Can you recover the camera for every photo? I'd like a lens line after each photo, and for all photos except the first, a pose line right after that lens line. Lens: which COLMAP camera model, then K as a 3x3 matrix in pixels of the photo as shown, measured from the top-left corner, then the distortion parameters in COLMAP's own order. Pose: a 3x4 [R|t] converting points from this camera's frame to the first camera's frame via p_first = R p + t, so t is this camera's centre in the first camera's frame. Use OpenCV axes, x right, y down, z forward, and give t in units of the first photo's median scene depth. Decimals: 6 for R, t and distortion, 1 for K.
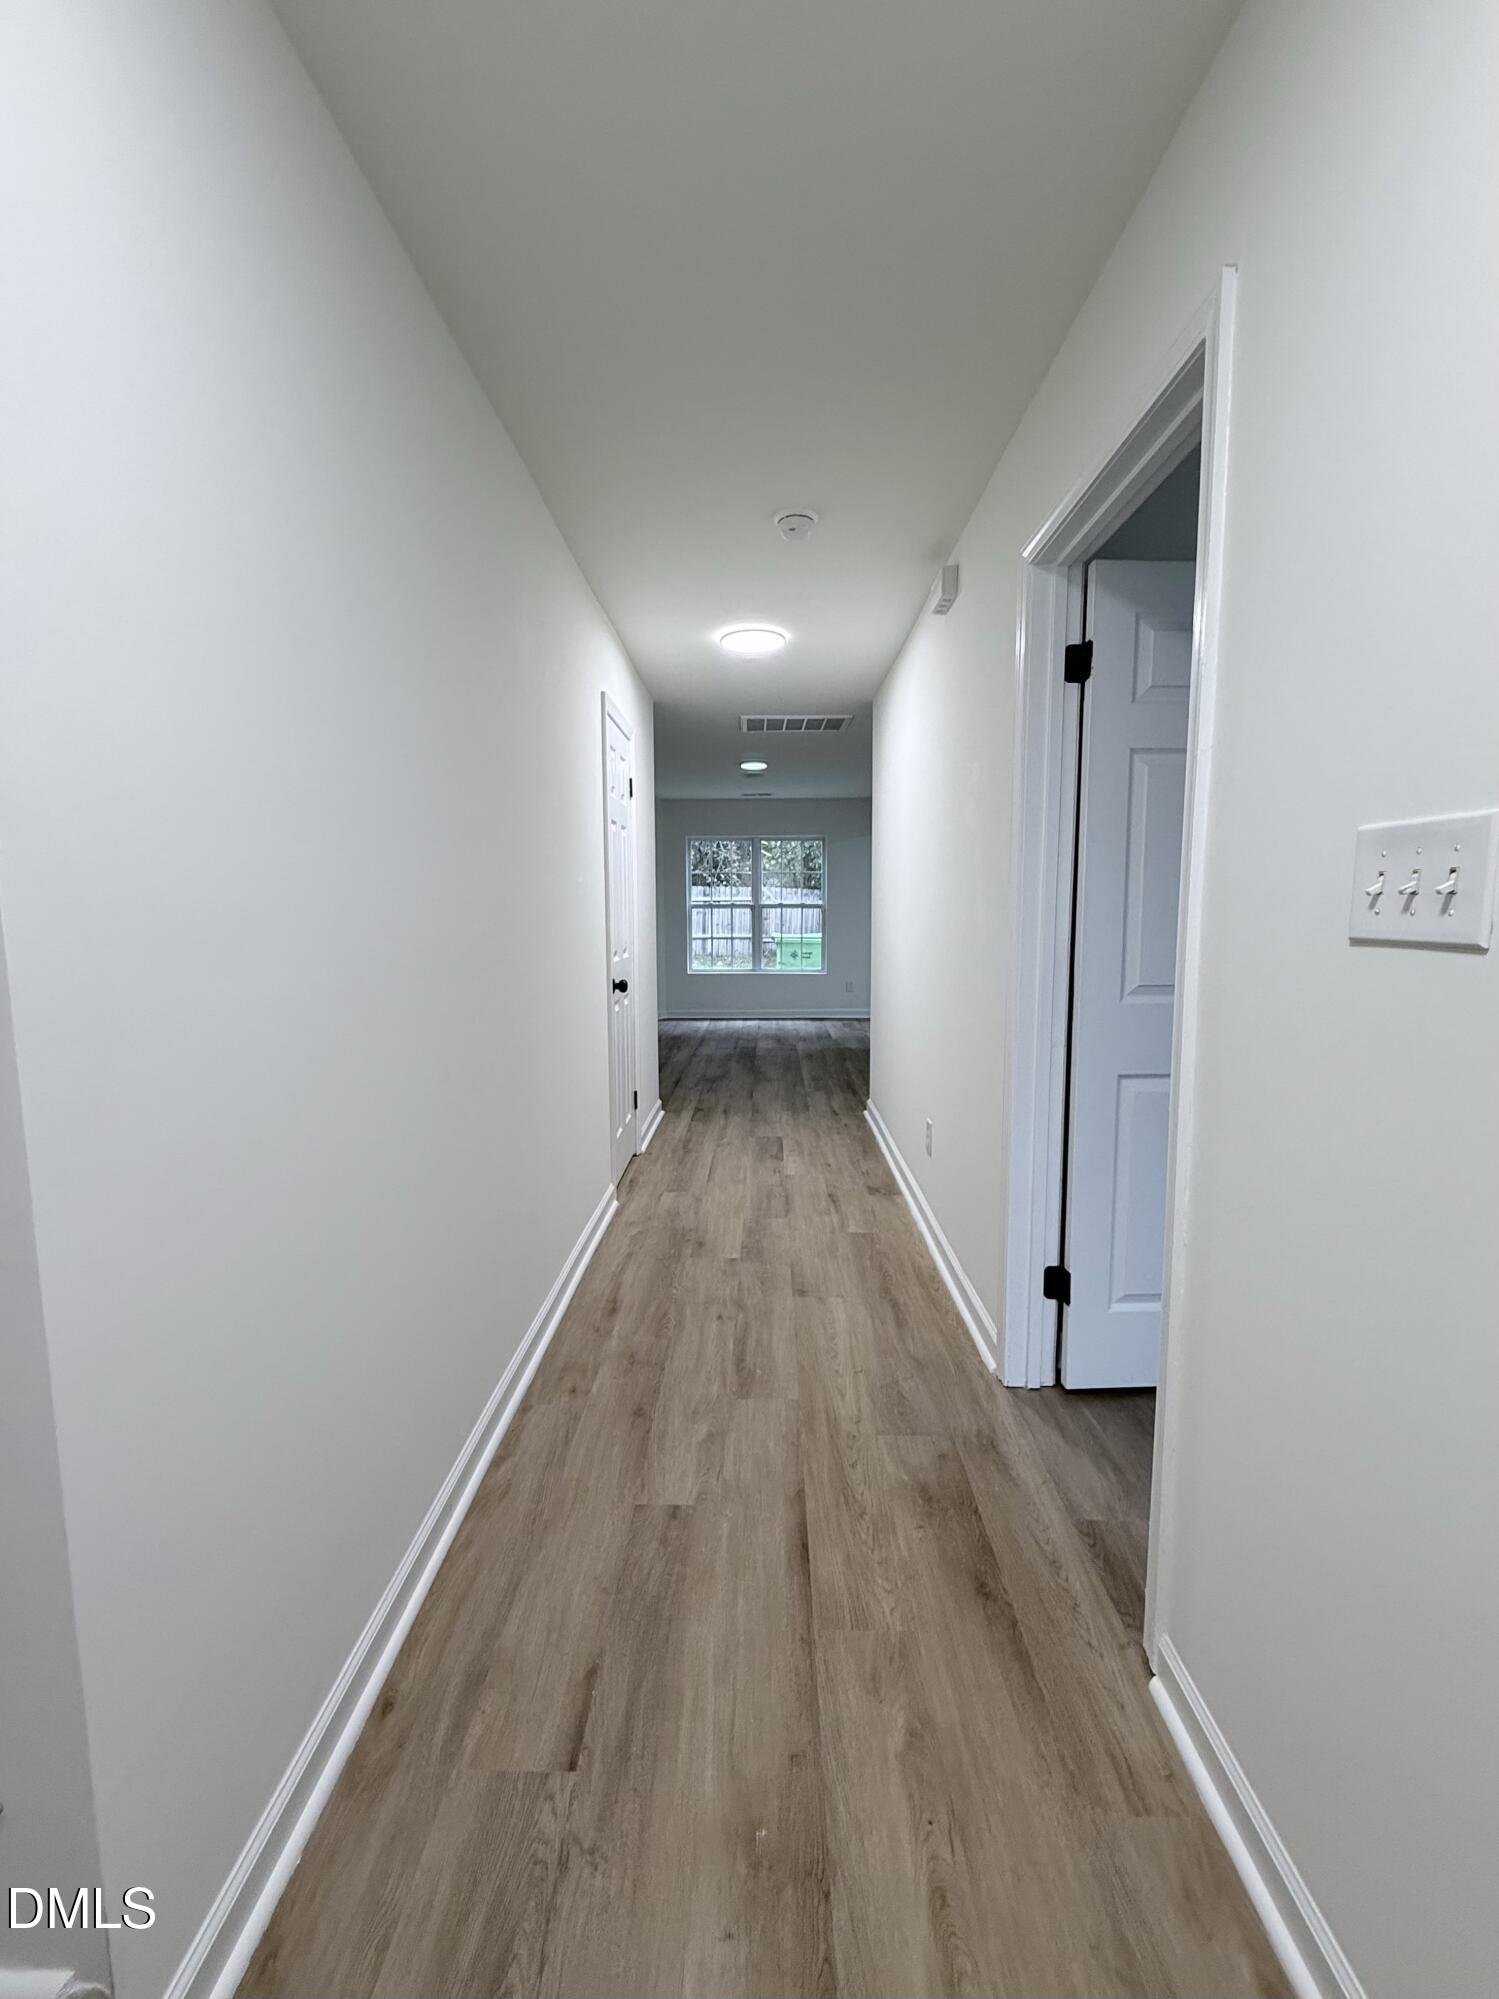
lens RADIAL K [[803.9, 0, 749.5], [0, 803.9, 999.5], [0, 0, 1]] dist [-0.000158, -0.000037]
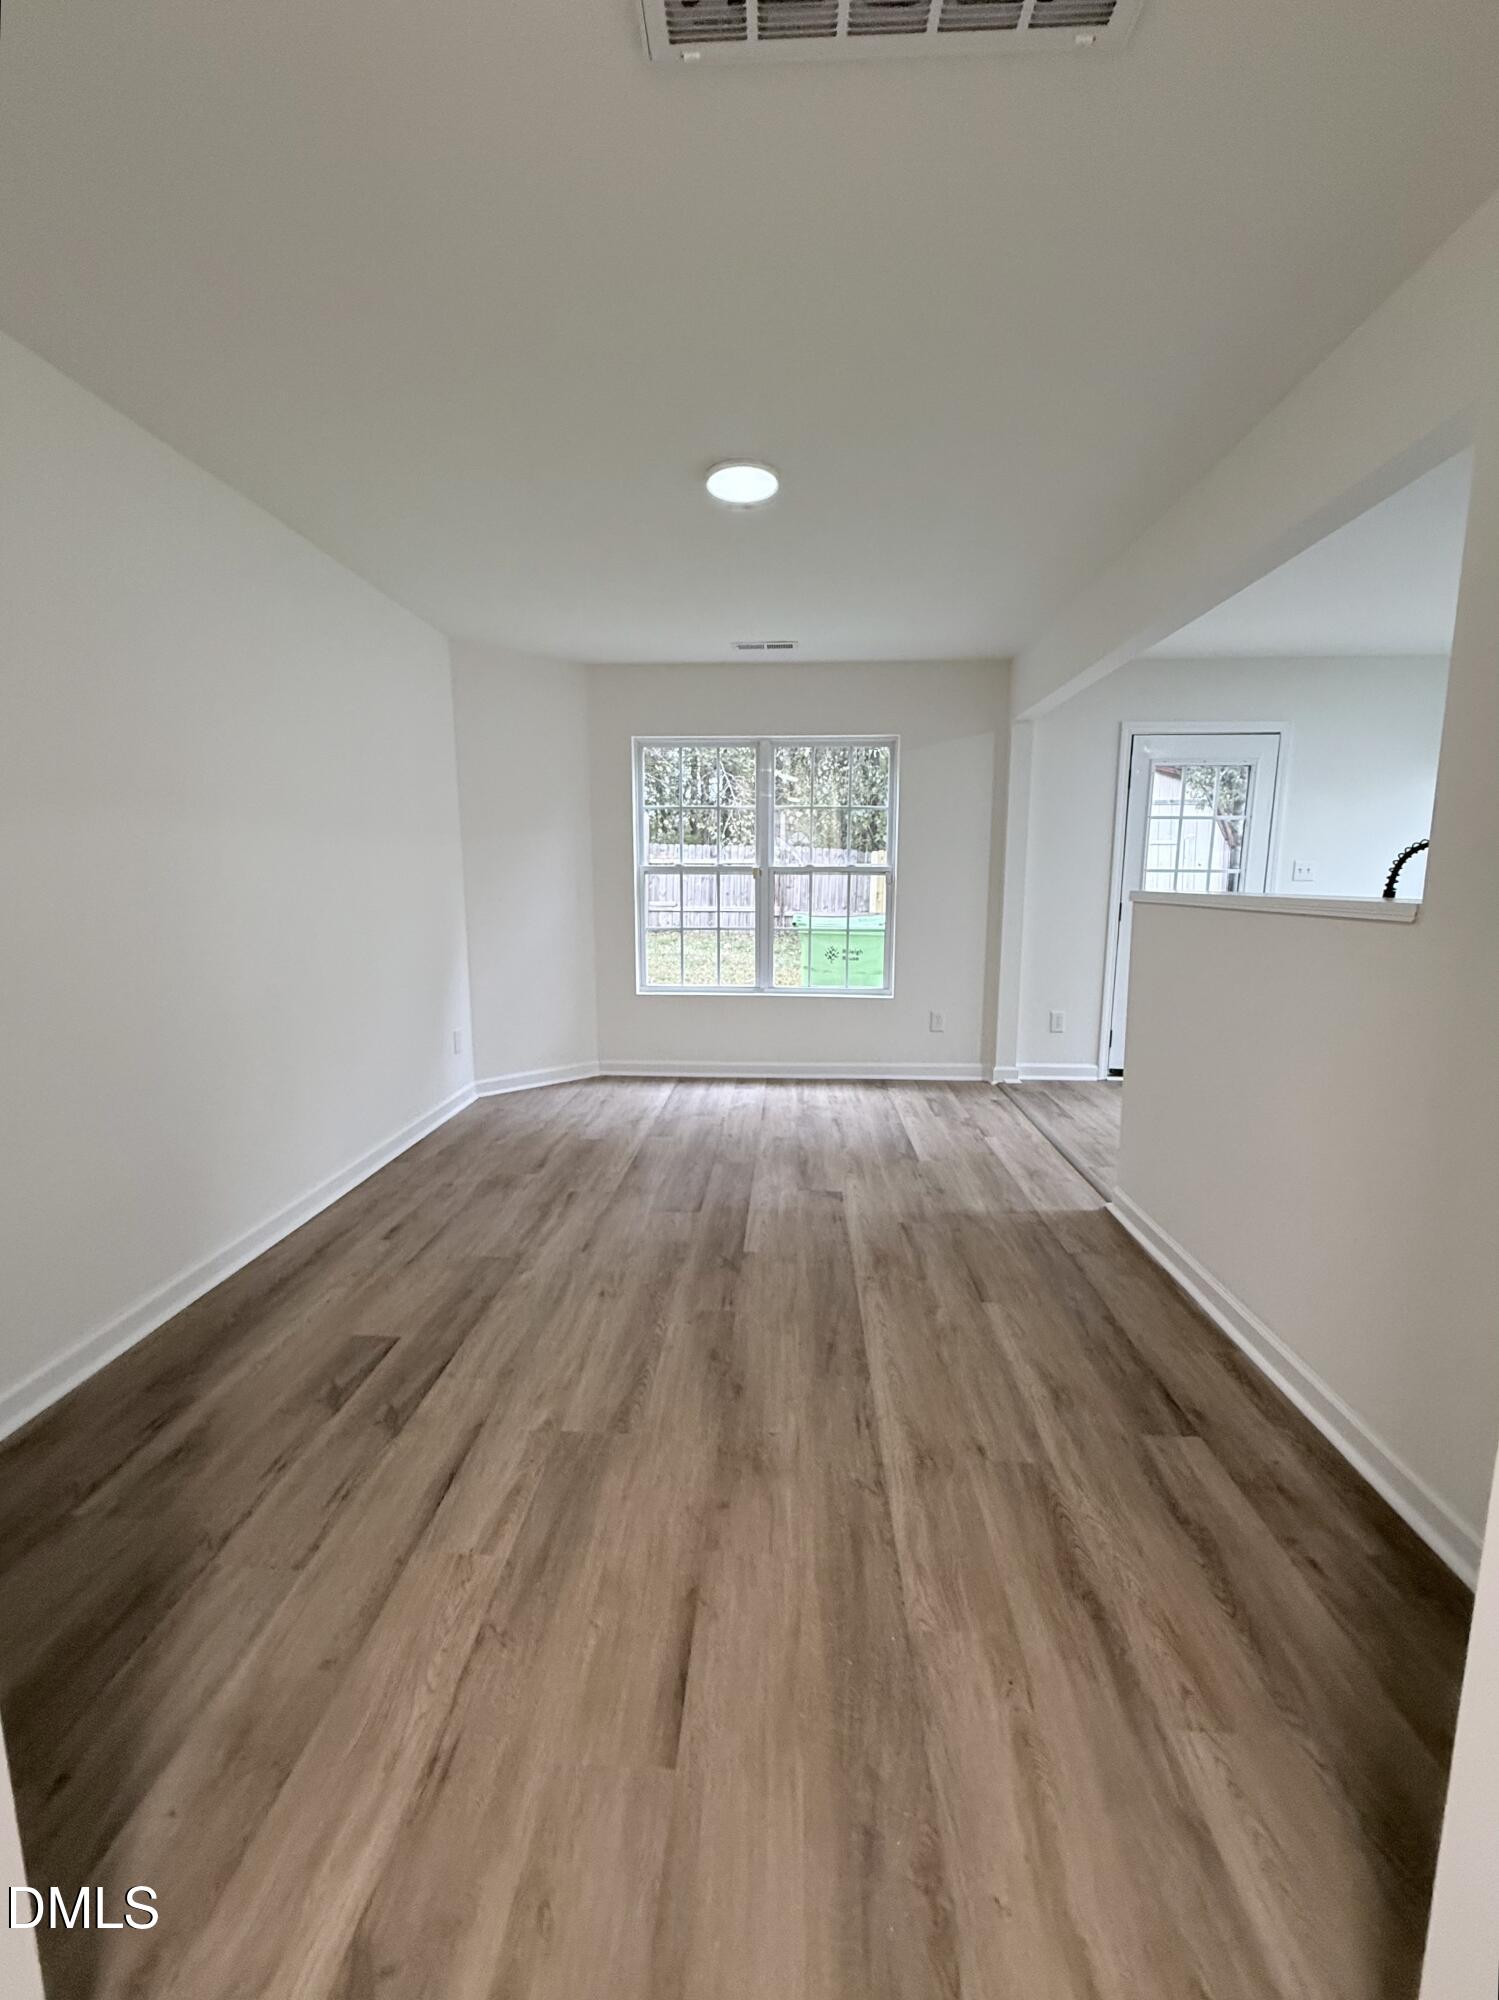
lens RADIAL K [[787.9, 0, 753.0], [0, 787.9, 984.2], [0, 0, 1]] dist [0.000872, 0.000126]
pose [[0.999542, 0.007307, -0.029351, 0.017485], [-0.006490, 0.999591, 0.027845, -0.055092], [0.029542, -0.027642, 0.999181, 0.473515]]
